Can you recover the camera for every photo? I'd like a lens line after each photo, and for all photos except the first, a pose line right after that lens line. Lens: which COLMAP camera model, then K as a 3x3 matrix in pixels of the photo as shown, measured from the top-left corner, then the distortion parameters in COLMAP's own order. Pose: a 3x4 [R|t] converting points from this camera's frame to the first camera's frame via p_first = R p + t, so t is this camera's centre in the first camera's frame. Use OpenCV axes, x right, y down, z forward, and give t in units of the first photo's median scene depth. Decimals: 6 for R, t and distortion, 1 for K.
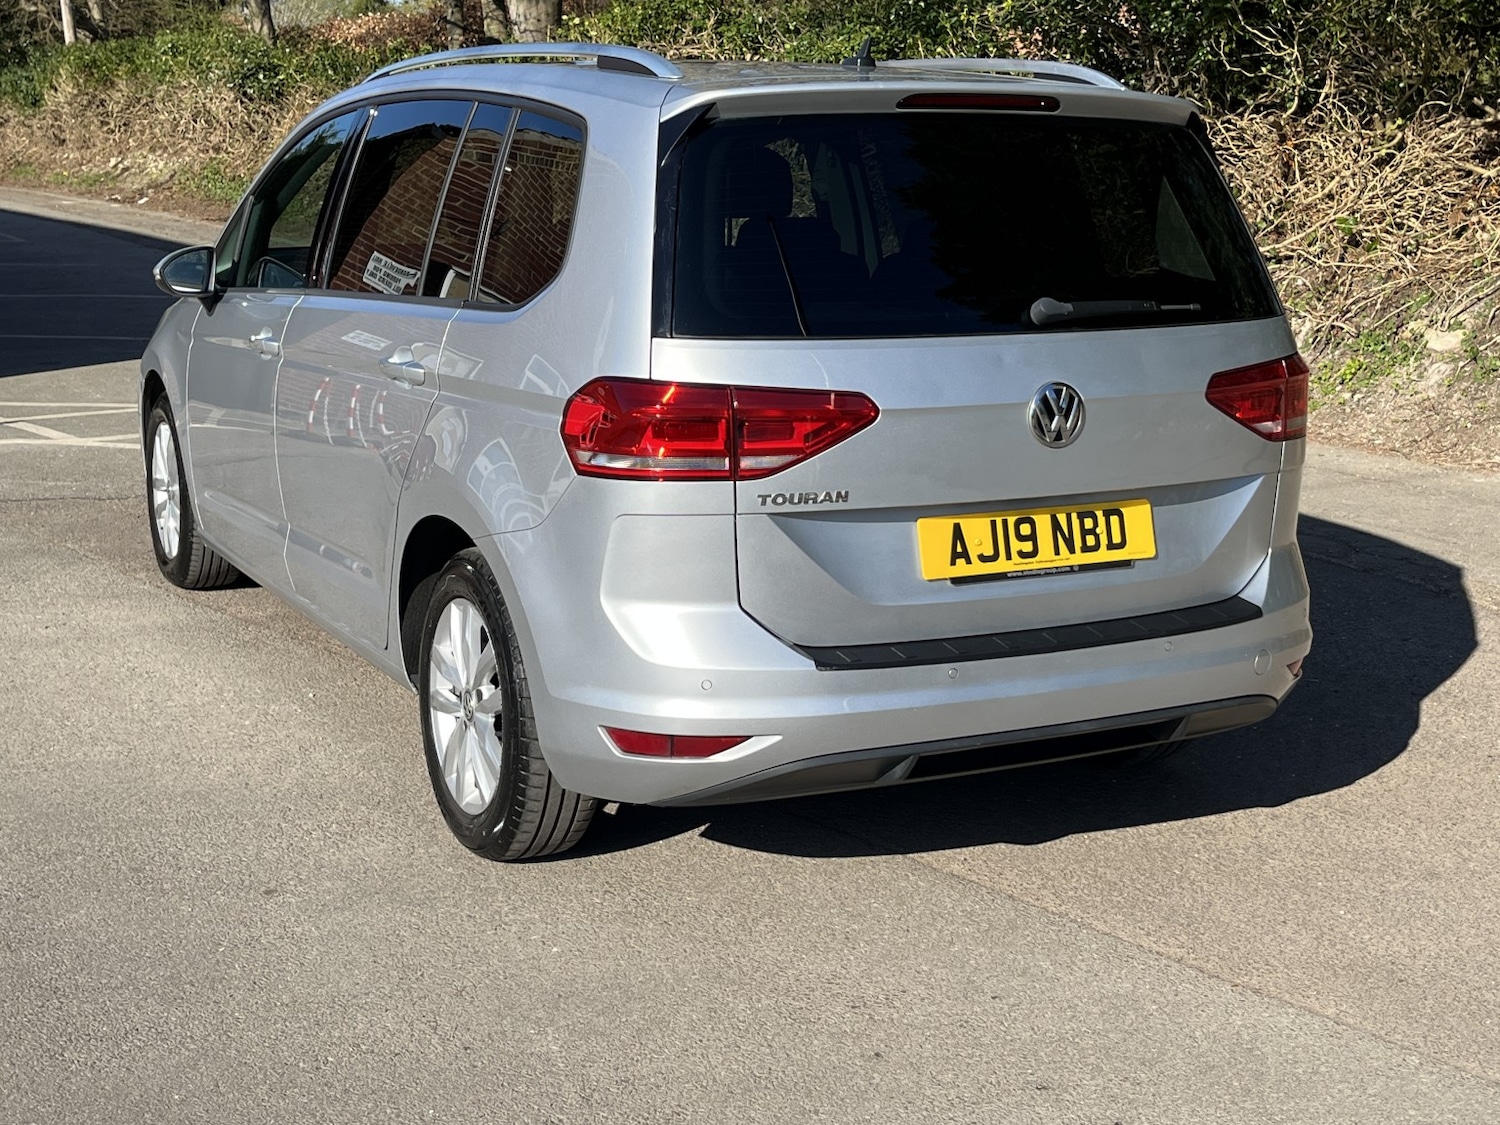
lens RADIAL K [[2026.1, 0, 773.6], [0, 2026.1, 551.8], [0, 0, 1]] dist [0.044559, 0.000000]
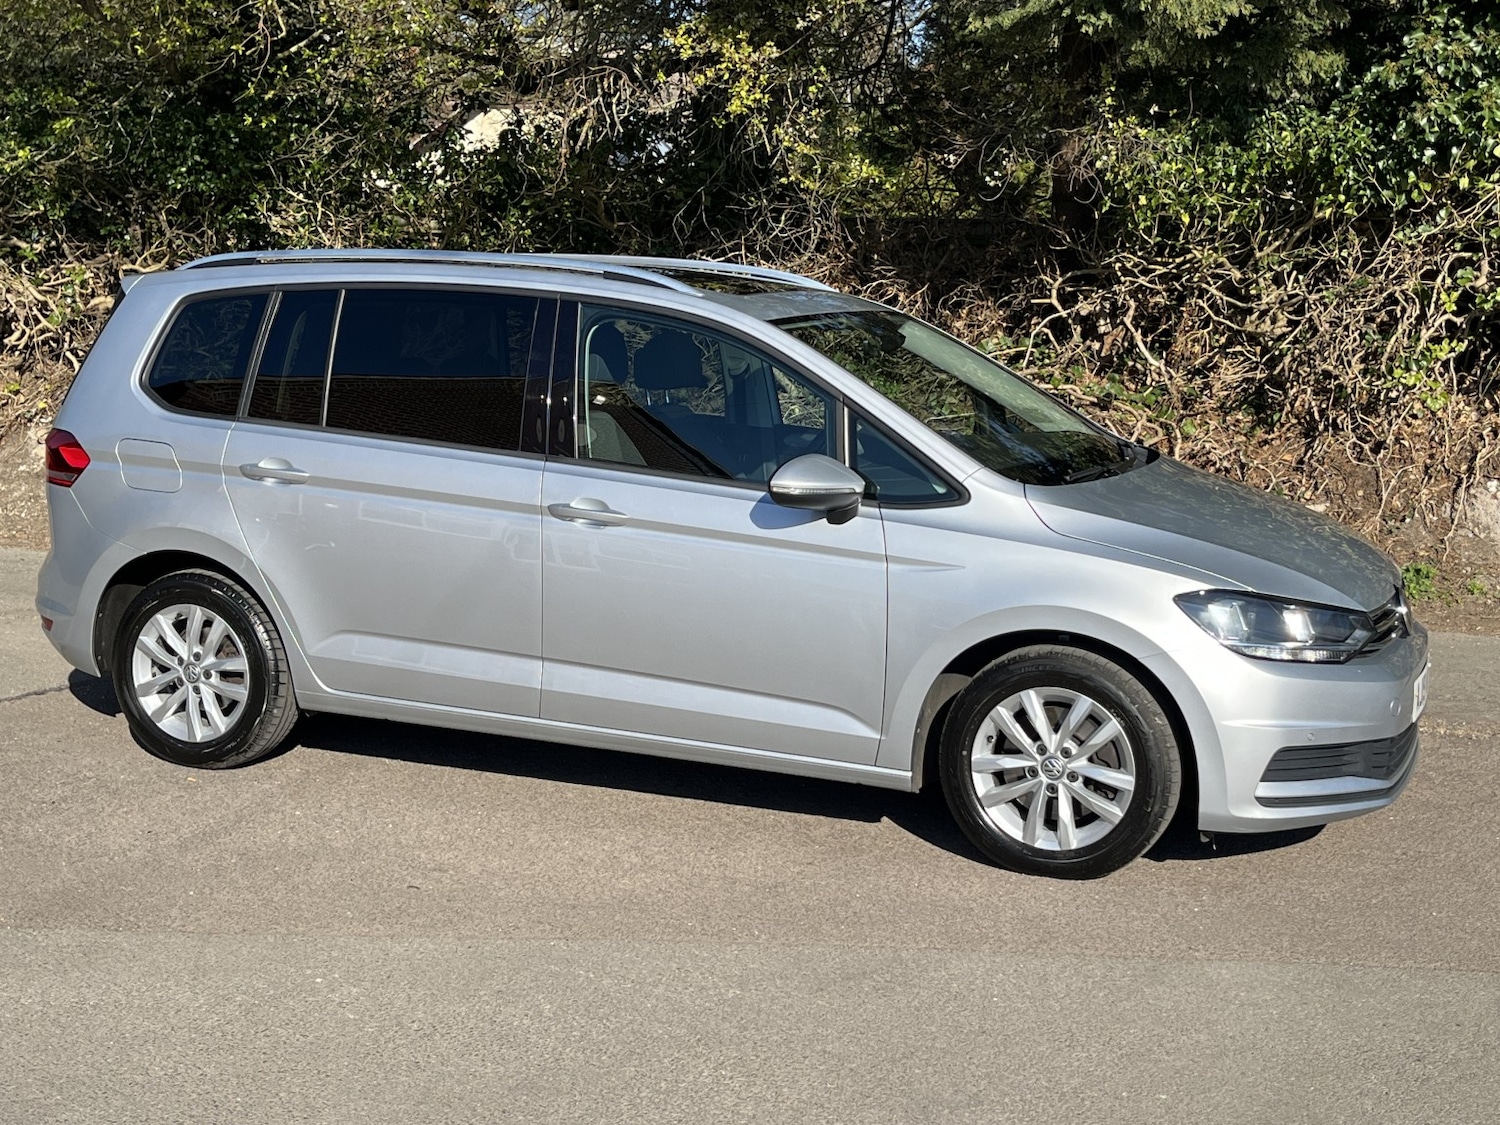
lens RADIAL K [[2026.1, 0, 763.0], [0, 2026.1, 585.4], [0, 0, 1]] dist [0.044559, 0.000000]
pose [[0.724276, -0.102352, 0.681872, -0.927715], [0.134710, 0.990869, 0.005647, -0.101285], [-0.676223, 0.087765, 0.731450, 0.324244]]
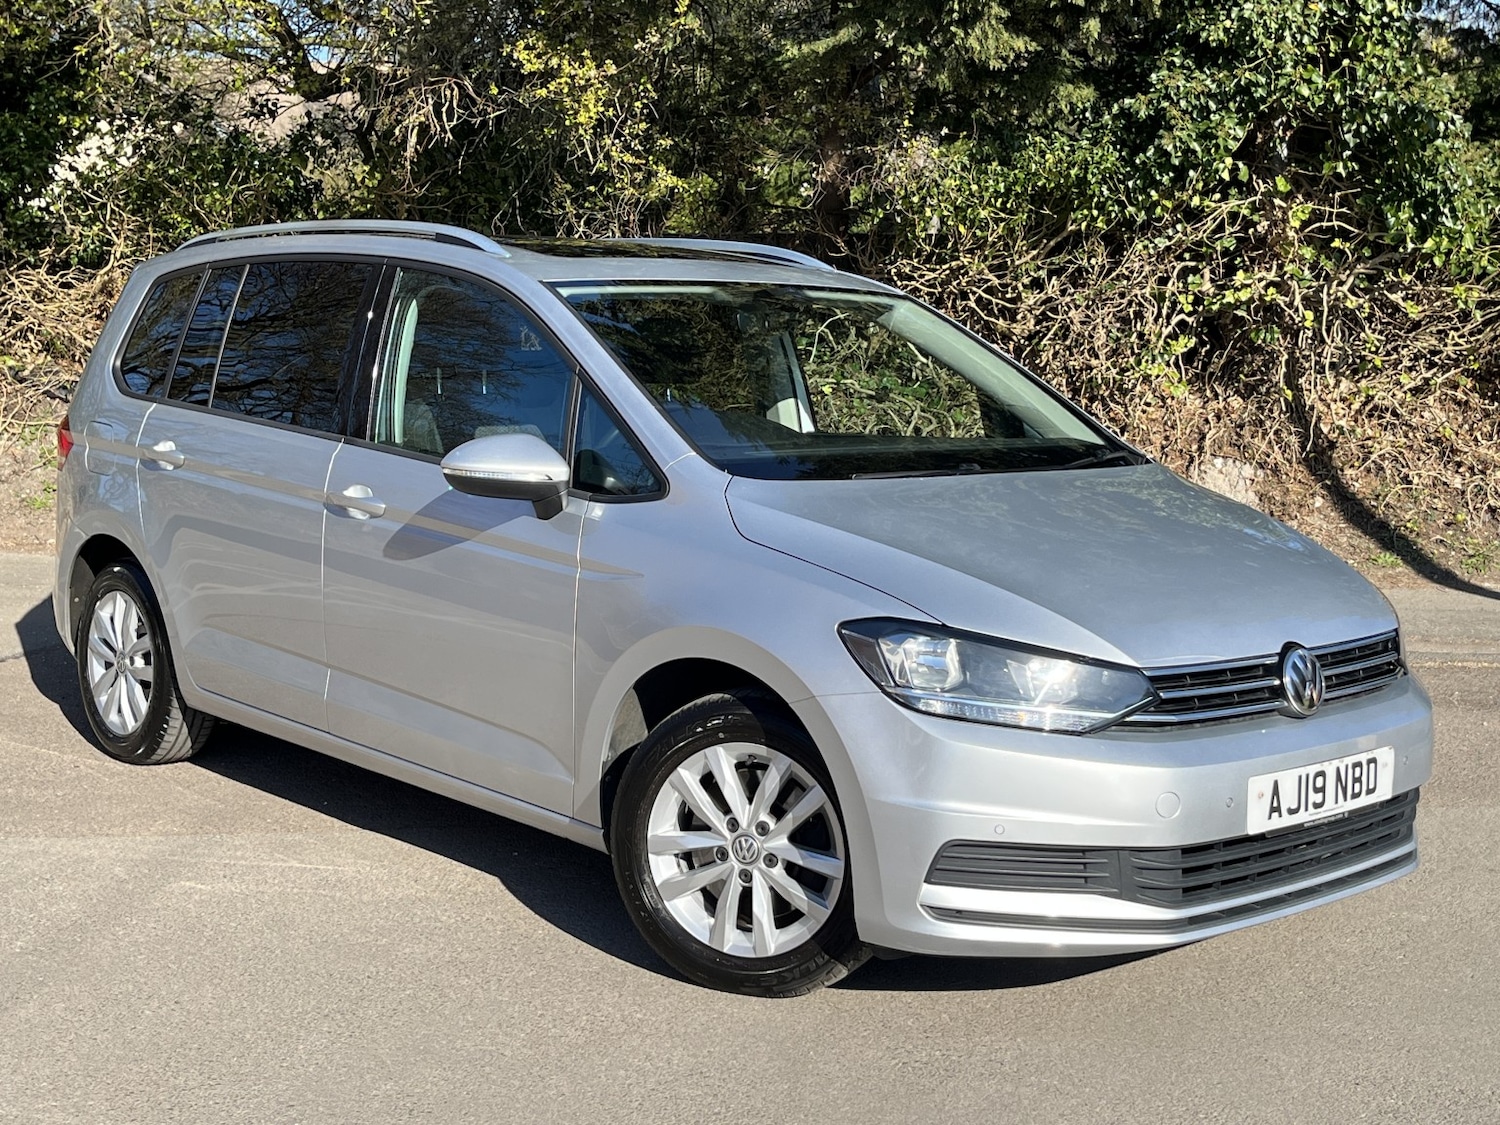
lens RADIAL K [[2026.1, 0, 738.7], [0, 2026.1, 569.6], [0, 0, 1]] dist [0.044559, 0.000000]
pose [[0.563192, -0.102845, 0.819901, -1.349519], [0.154676, 0.987807, 0.017659, -0.093832], [-0.811720, 0.116873, 0.572233, 0.461486]]
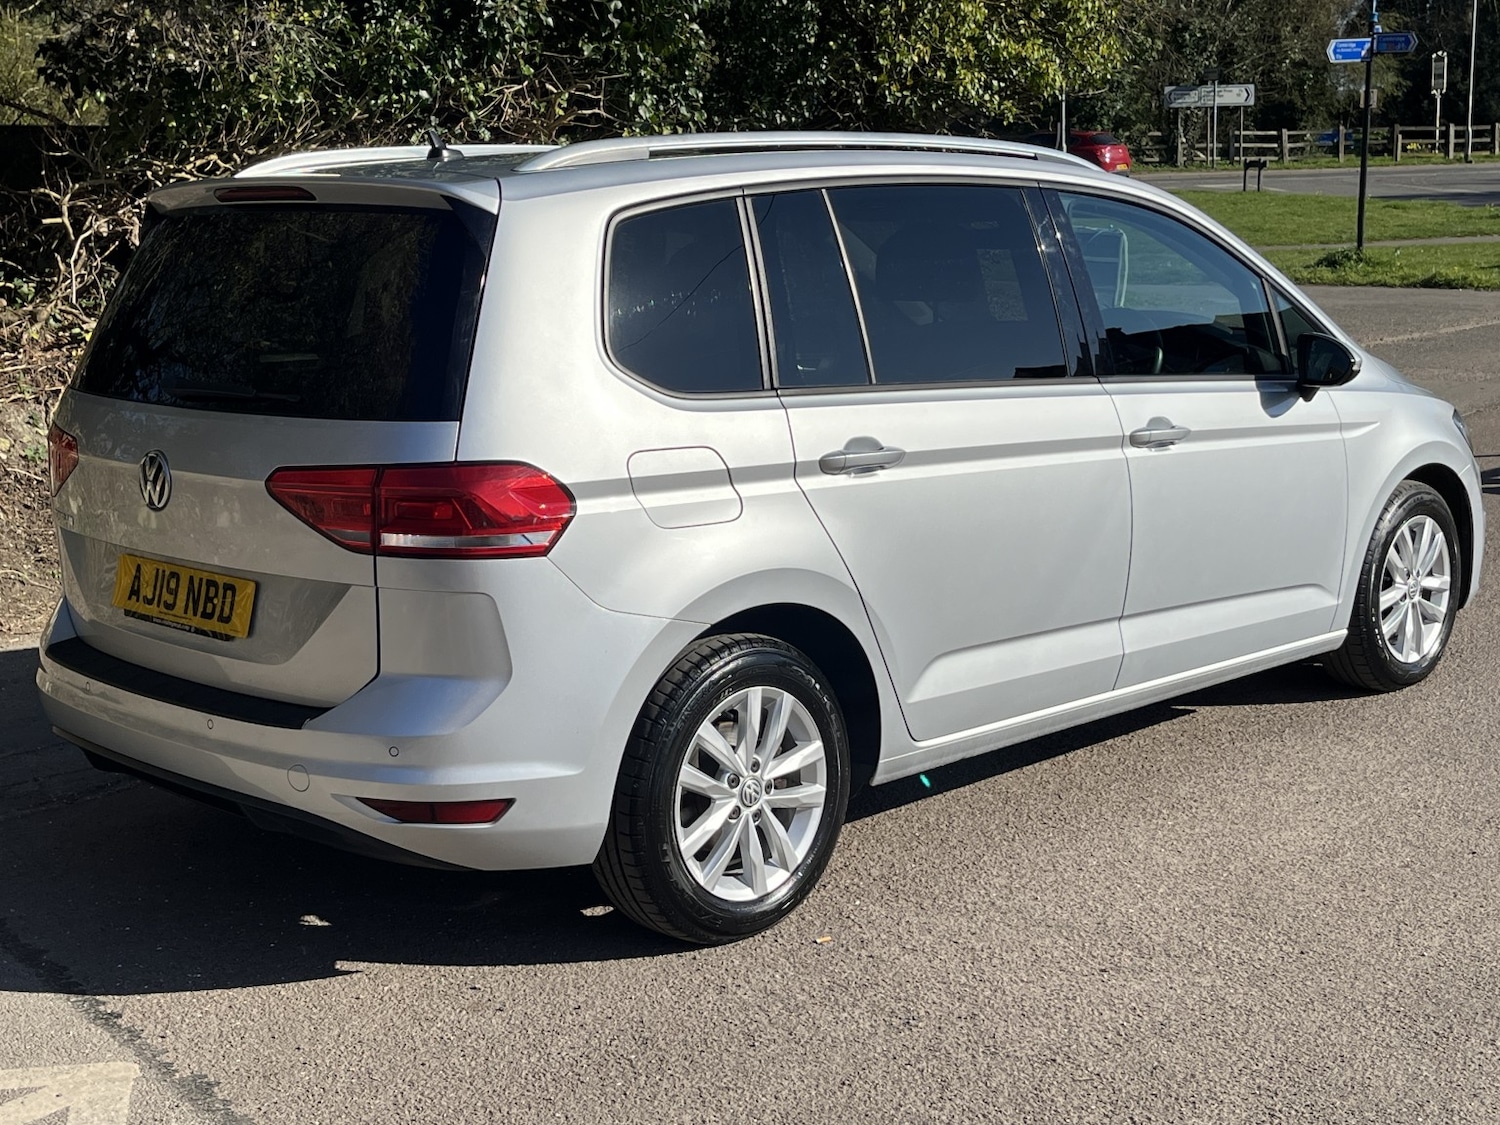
lens RADIAL K [[2026.1, 0, 759.6], [0, 2026.1, 590.1], [0, 0, 1]] dist [0.044559, 0.000000]
pose [[-0.363735, -0.177695, 0.914397, -1.103024], [0.215350, 0.939002, 0.268140, -0.476264], [-0.906268, 0.294448, -0.303281, 2.178267]]
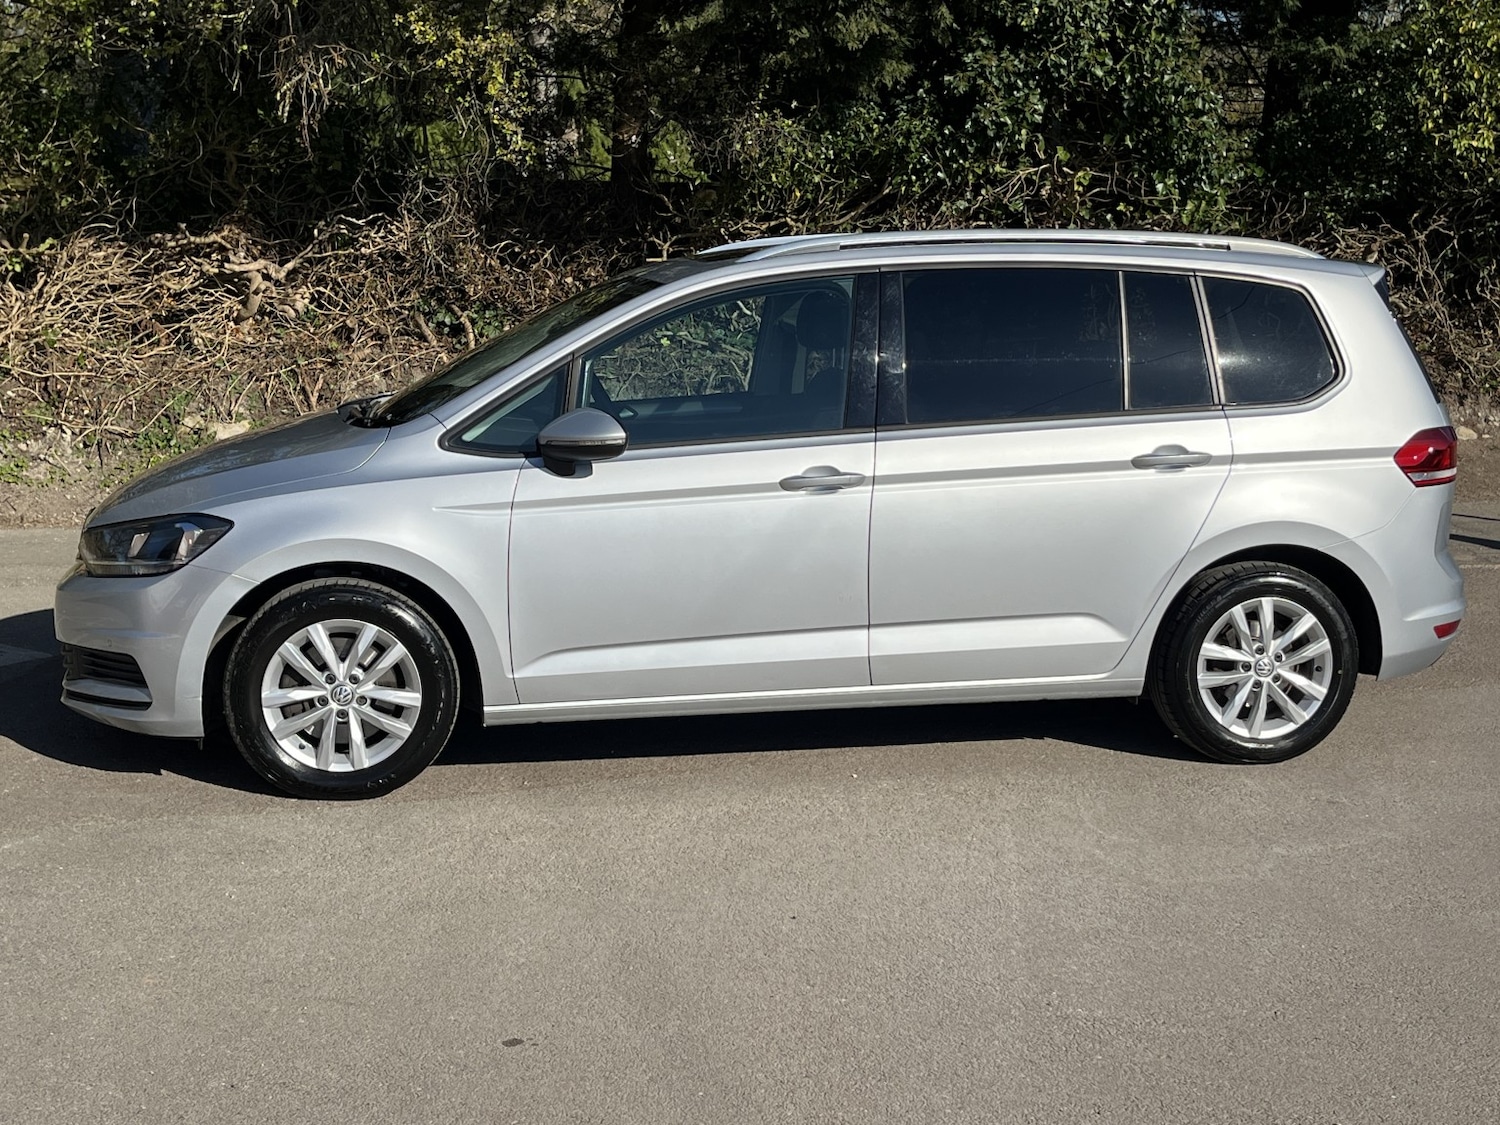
lens RADIAL K [[2026.1, 0, 766.9], [0, 2026.1, 588.8], [0, 0, 1]] dist [0.044559, 0.000000]
pose [[0.302695, -0.166451, 0.938440, -1.817685], [0.184608, 0.976224, 0.113607, -0.241866], [-0.935038, 0.138855, 0.326226, 0.911901]]
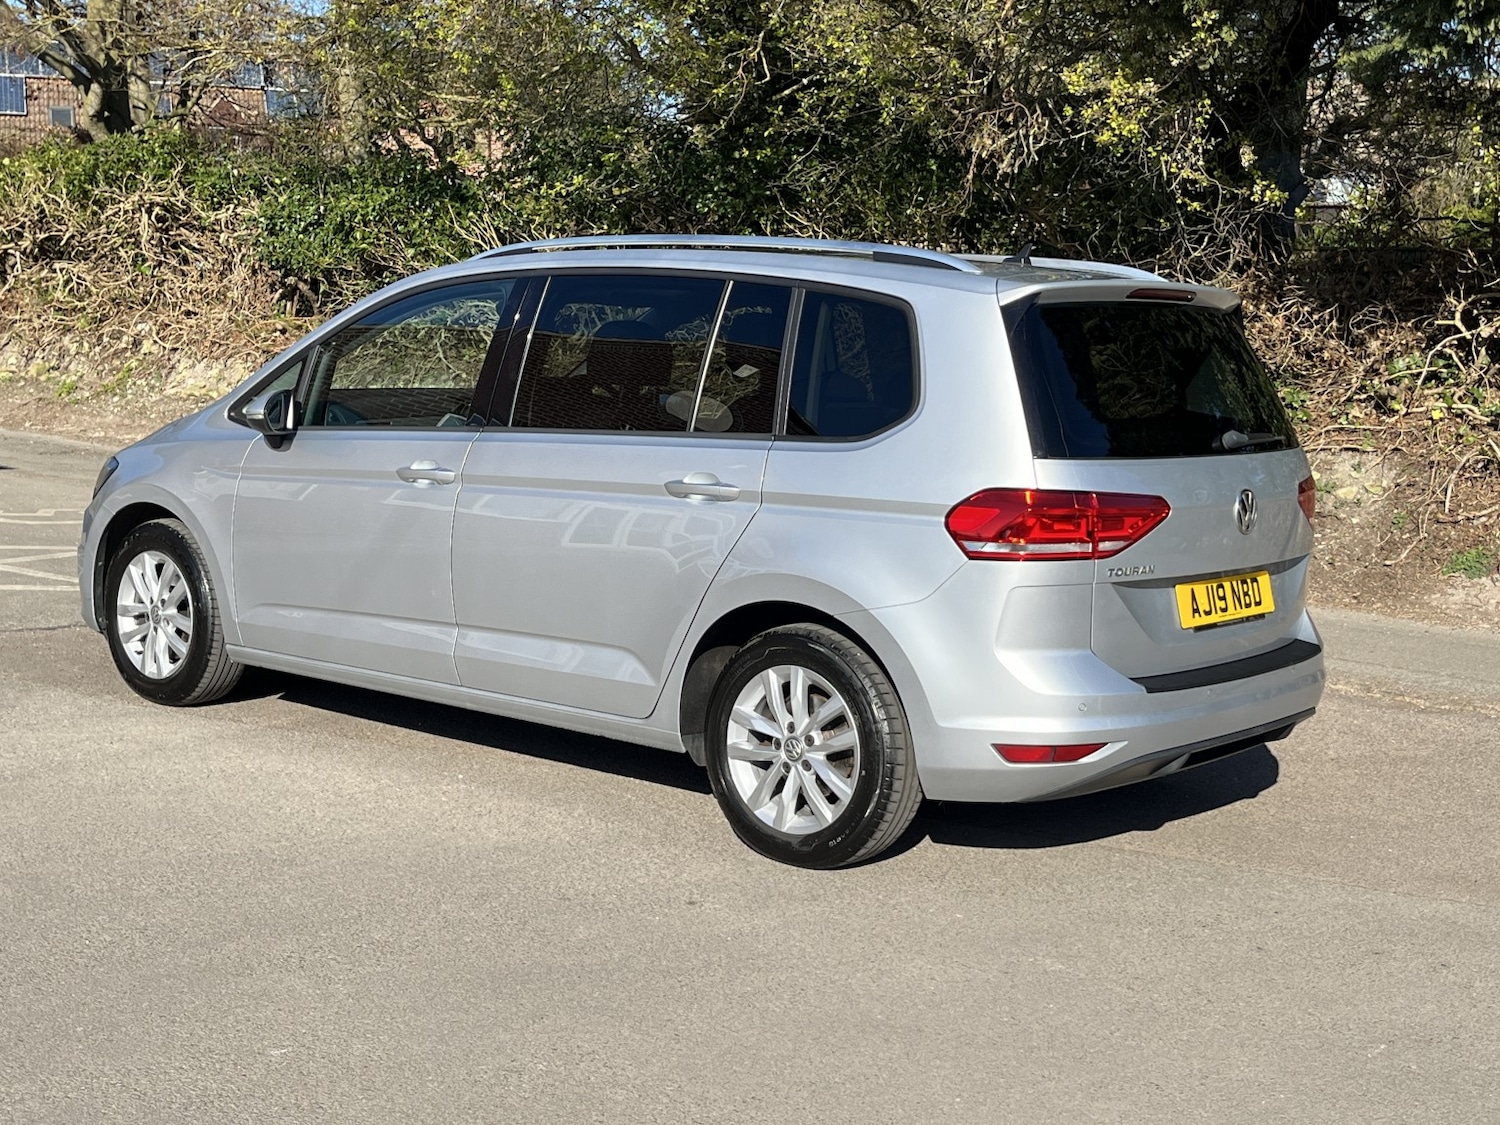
lens RADIAL K [[2026.1, 0, 774.0], [0, 2026.1, 552.7], [0, 0, 1]] dist [0.044559, 0.000000]
pose [[0.921148, -0.022395, 0.388569, -0.706775], [0.049741, 0.996931, -0.060459, 0.031302], [-0.386022, 0.075020, 0.919434, -0.191032]]
